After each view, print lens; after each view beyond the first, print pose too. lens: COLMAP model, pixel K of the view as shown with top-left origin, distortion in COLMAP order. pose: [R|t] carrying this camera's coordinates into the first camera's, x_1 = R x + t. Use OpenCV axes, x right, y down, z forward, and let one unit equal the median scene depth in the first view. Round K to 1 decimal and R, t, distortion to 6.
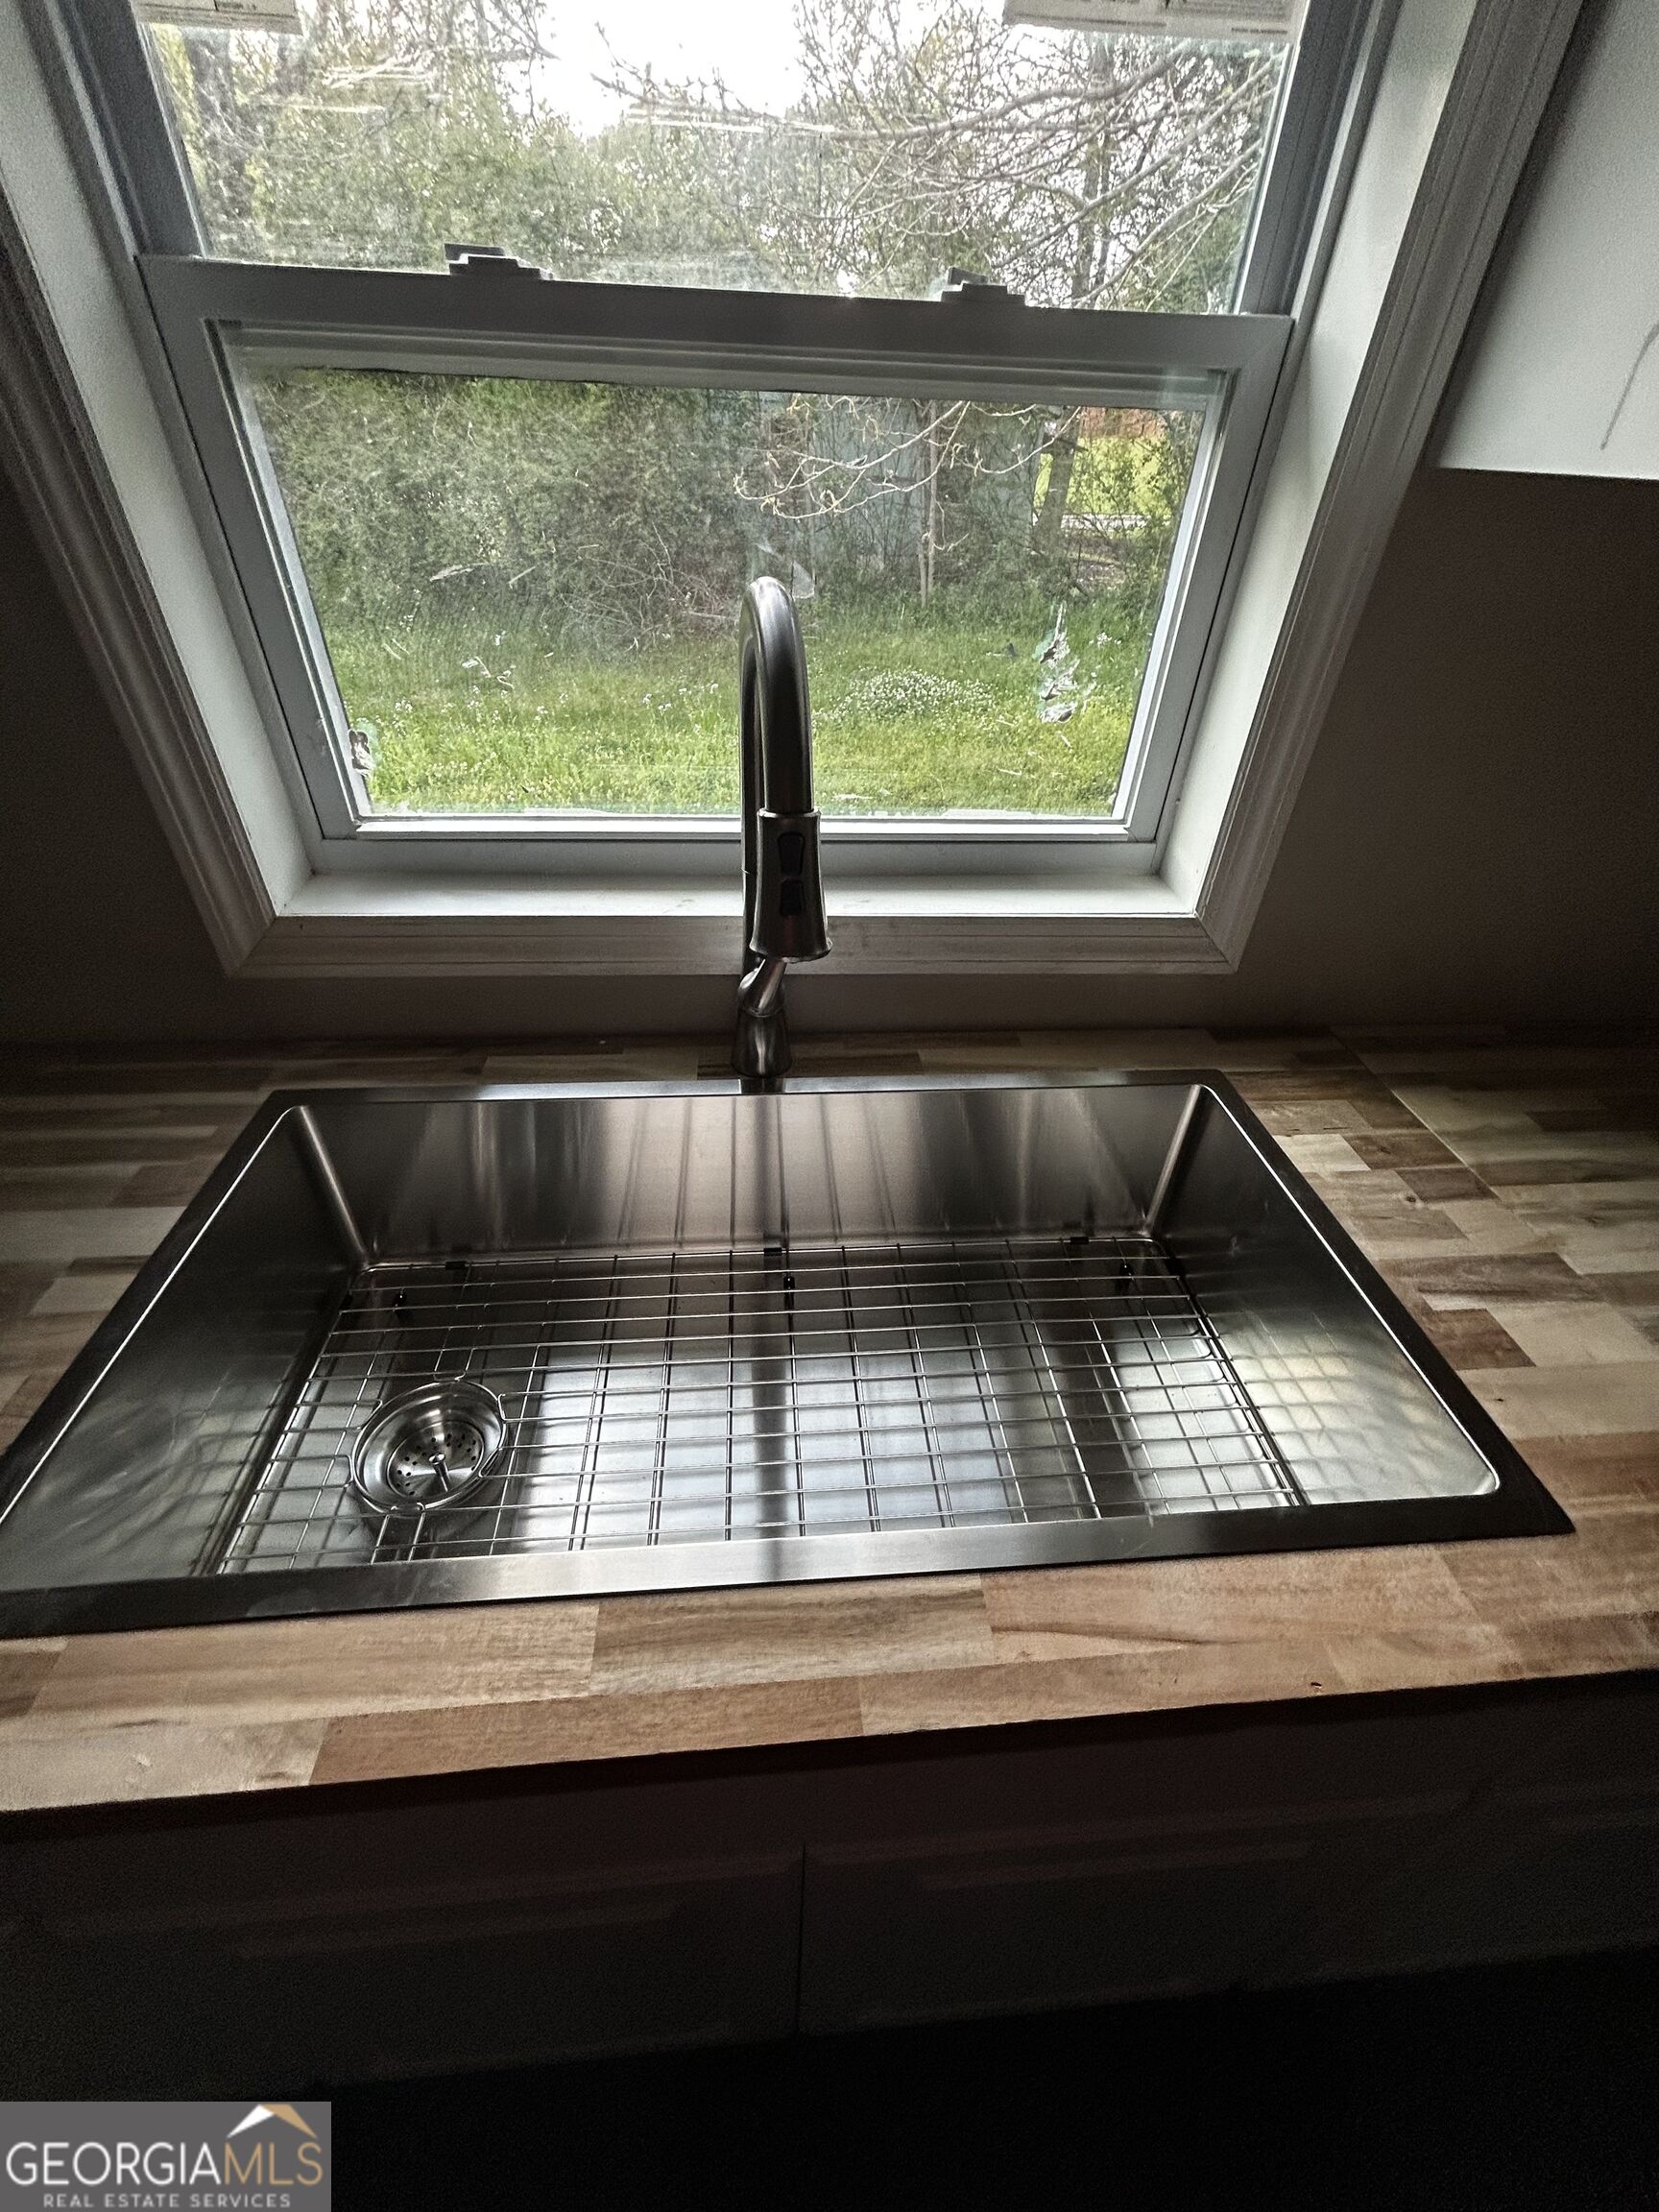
lens RADIAL K [[876.7, 0, 829.5], [0, 876.7, 1106.0], [0, 0, 1]] dist [-0.005342, 0.000299]
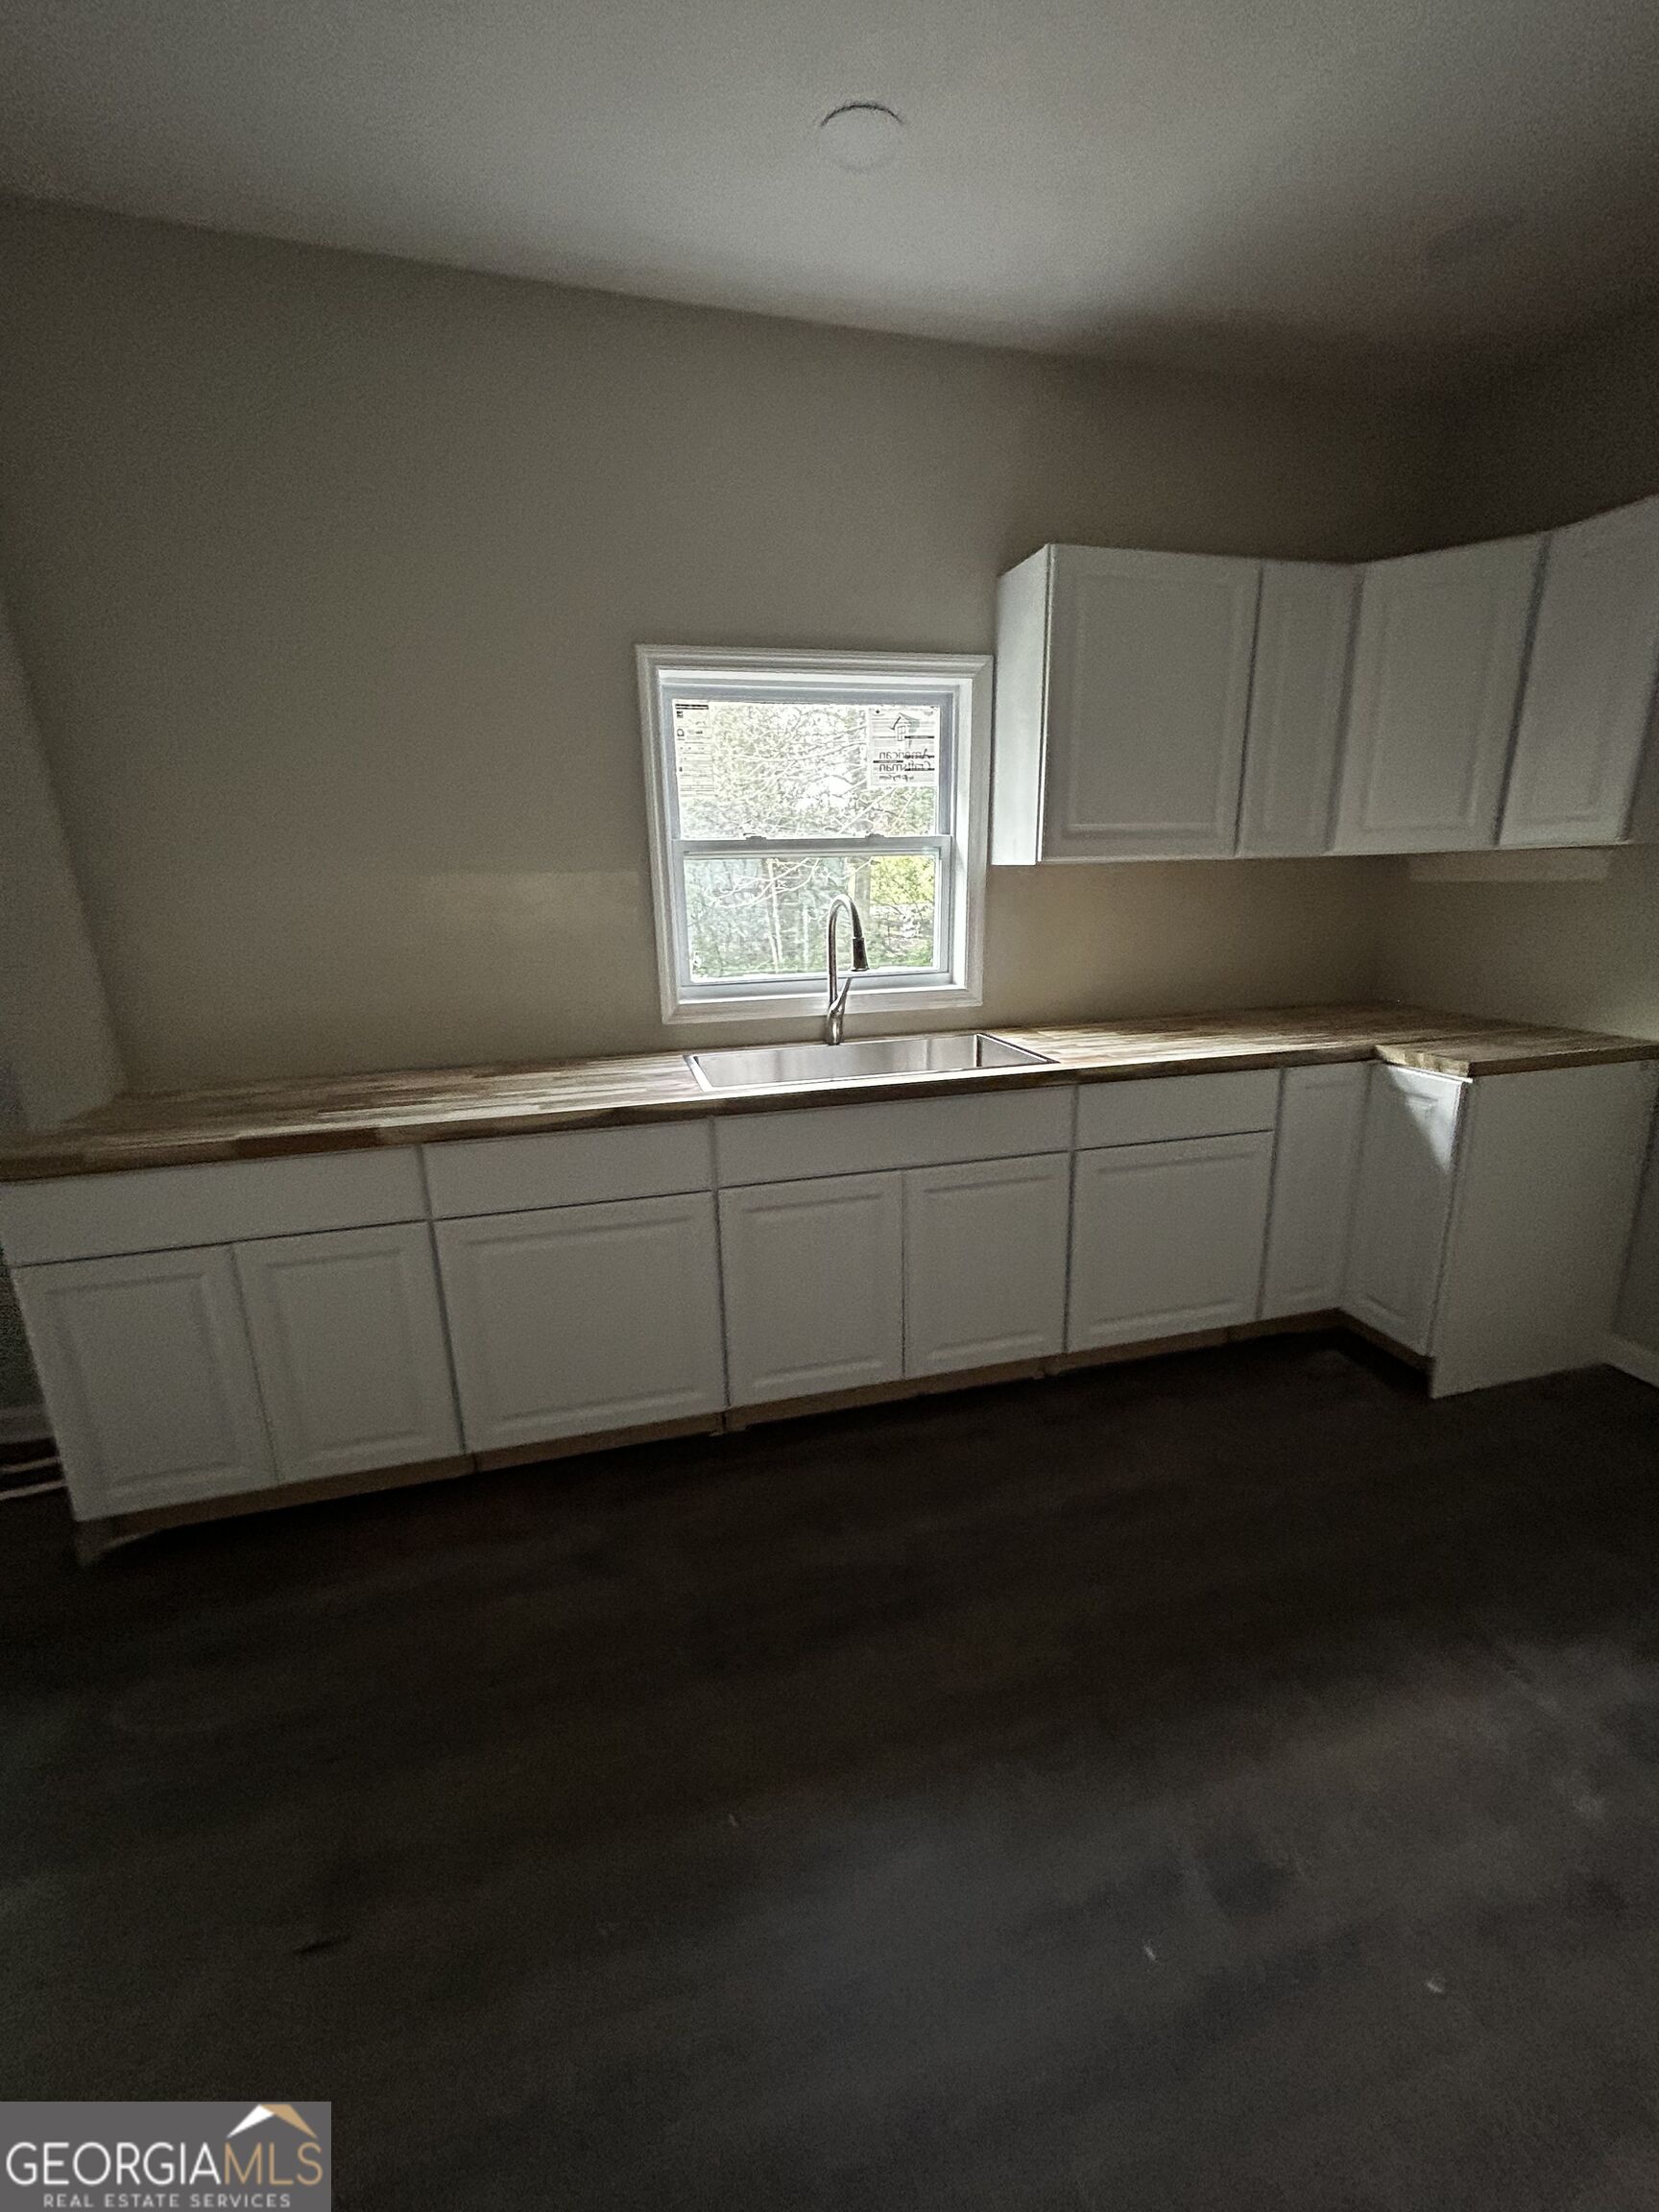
lens RADIAL K [[868.1, 0, 829.5], [0, 868.1, 1106.0], [0, 0, 1]] dist [0.000774, 0.000036]
pose [[0.982640, -0.101911, 0.155024, -0.625544], [0.152053, 0.921159, -0.358253, 1.305308], [-0.106292, 0.375606, 0.920664, -1.771882]]
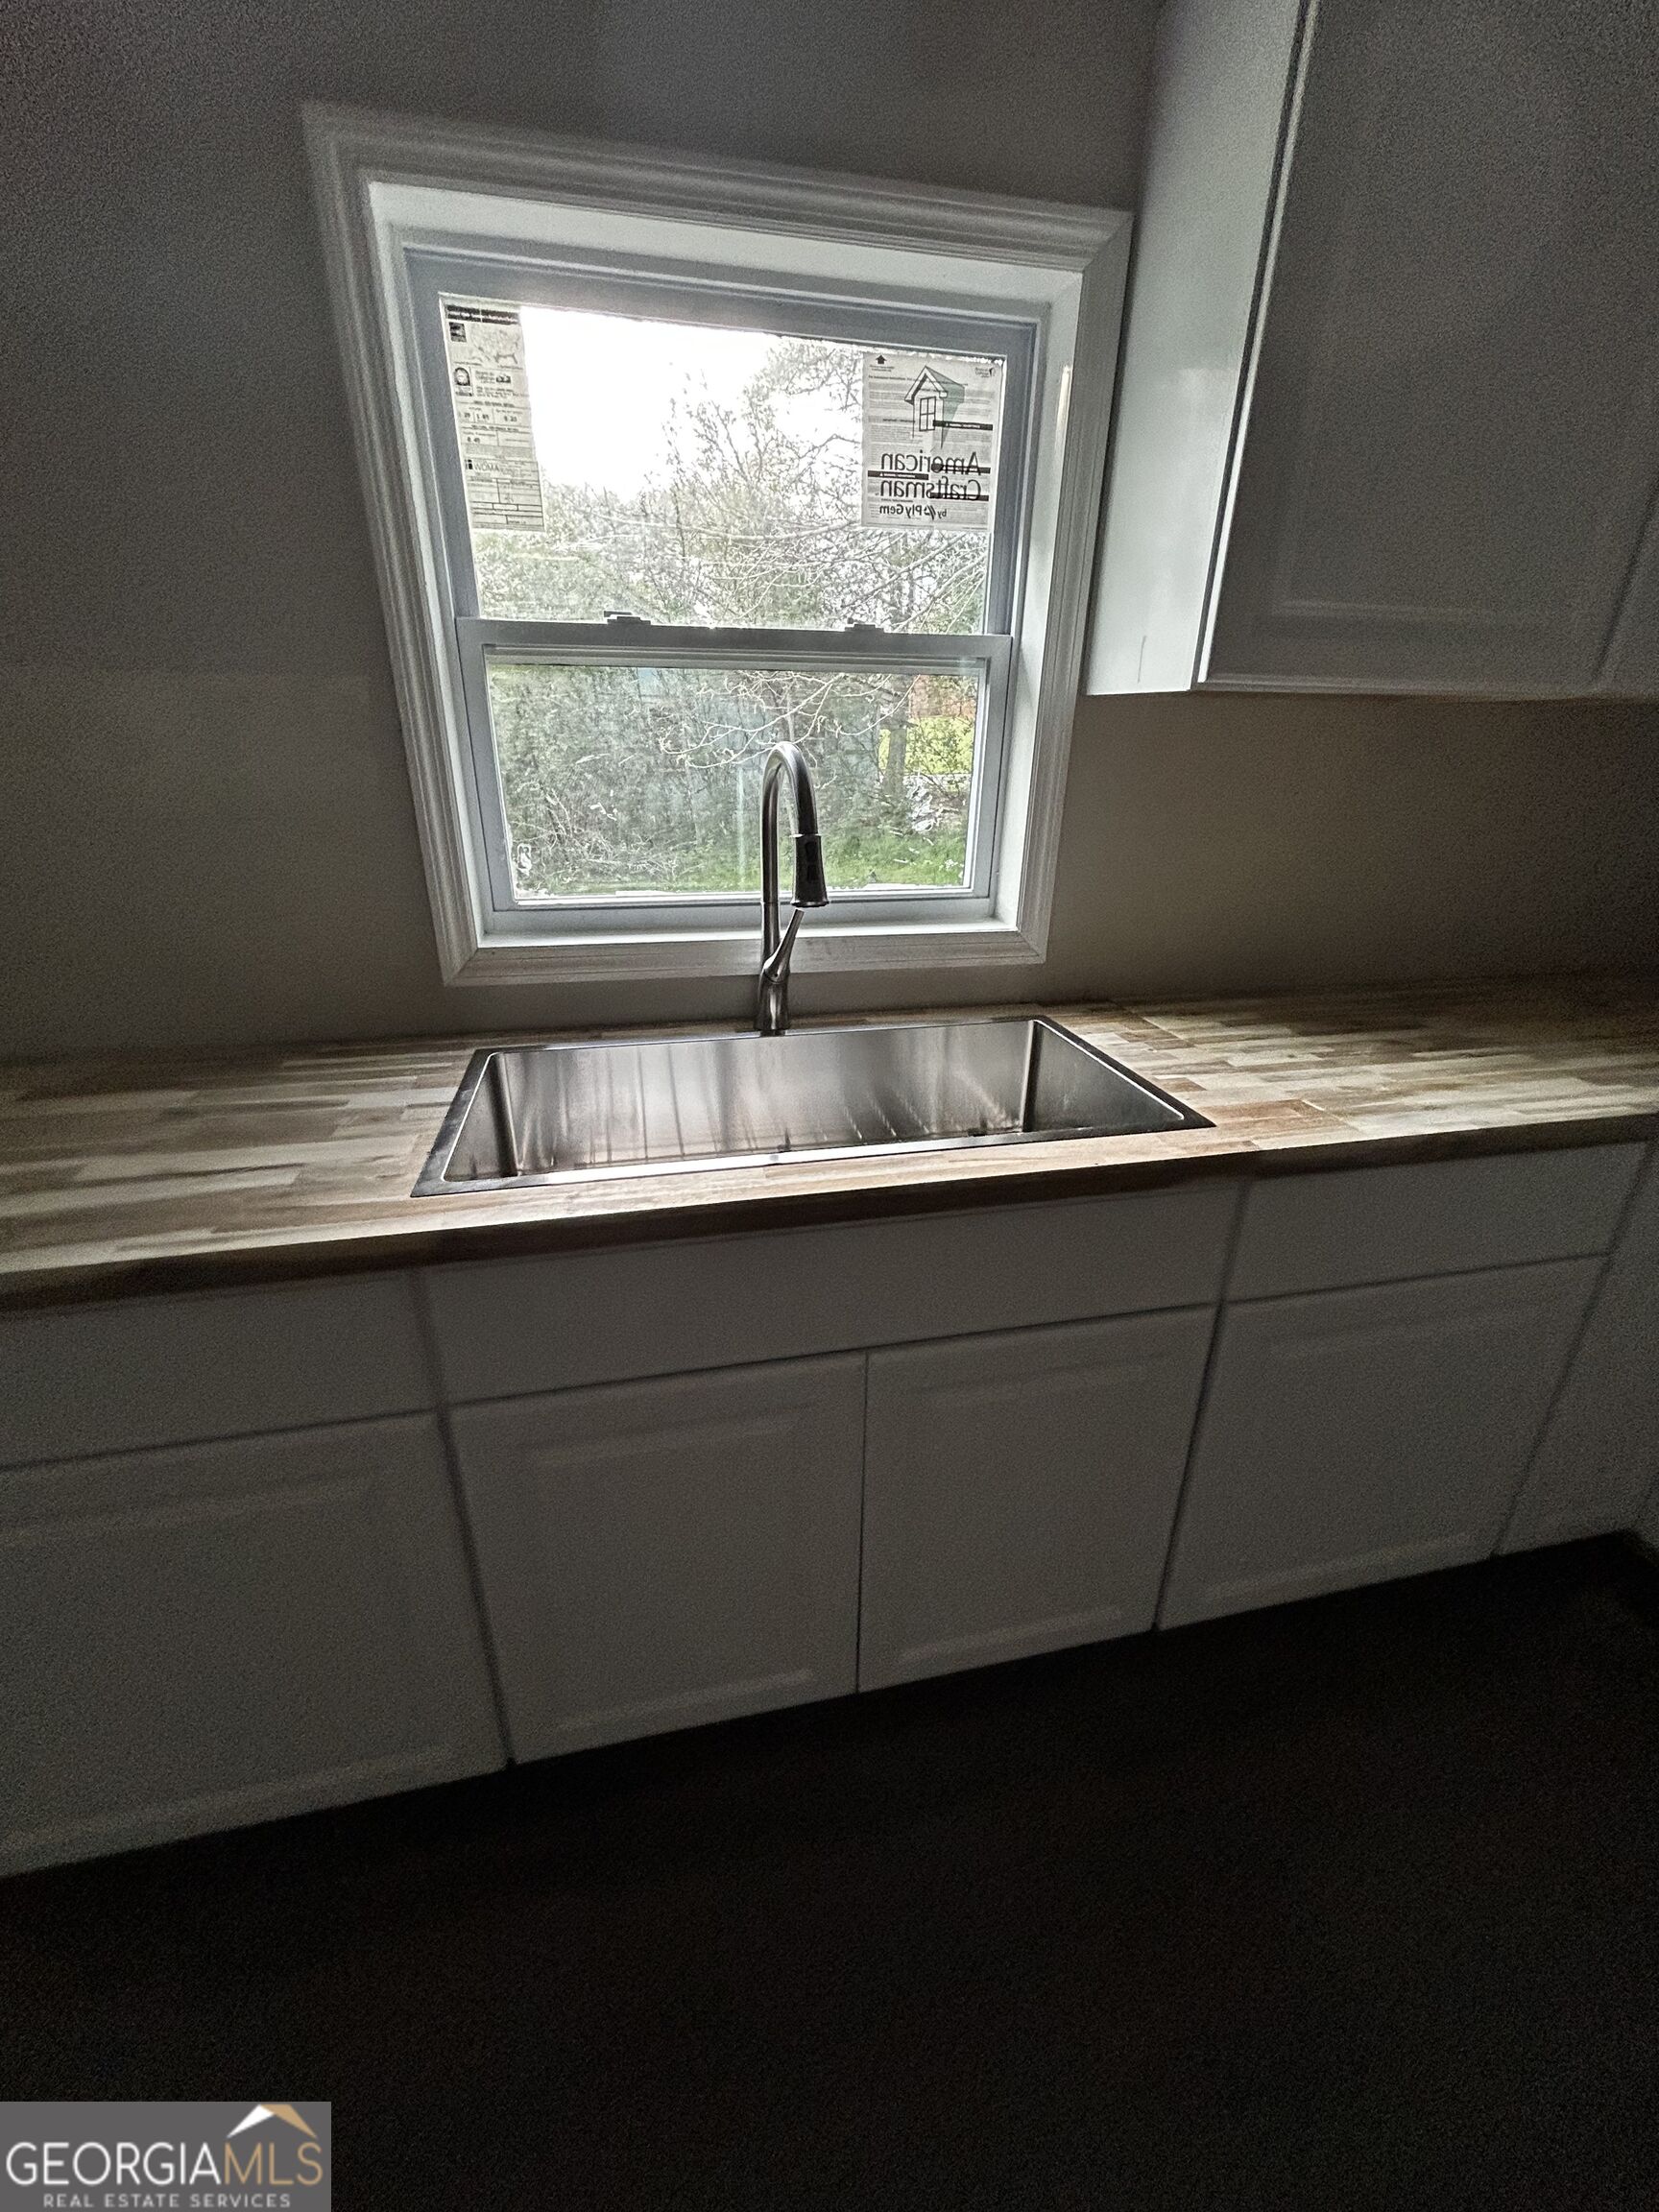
lens RADIAL K [[876.7, 0, 829.5], [0, 876.7, 1106.0], [0, 0, 1]] dist [-0.005342, 0.000299]
pose [[0.989943, -0.076309, 0.119117, -0.192316], [0.102419, 0.967451, -0.231405, 0.518277], [-0.097582, 0.241278, 0.965538, -0.587858]]
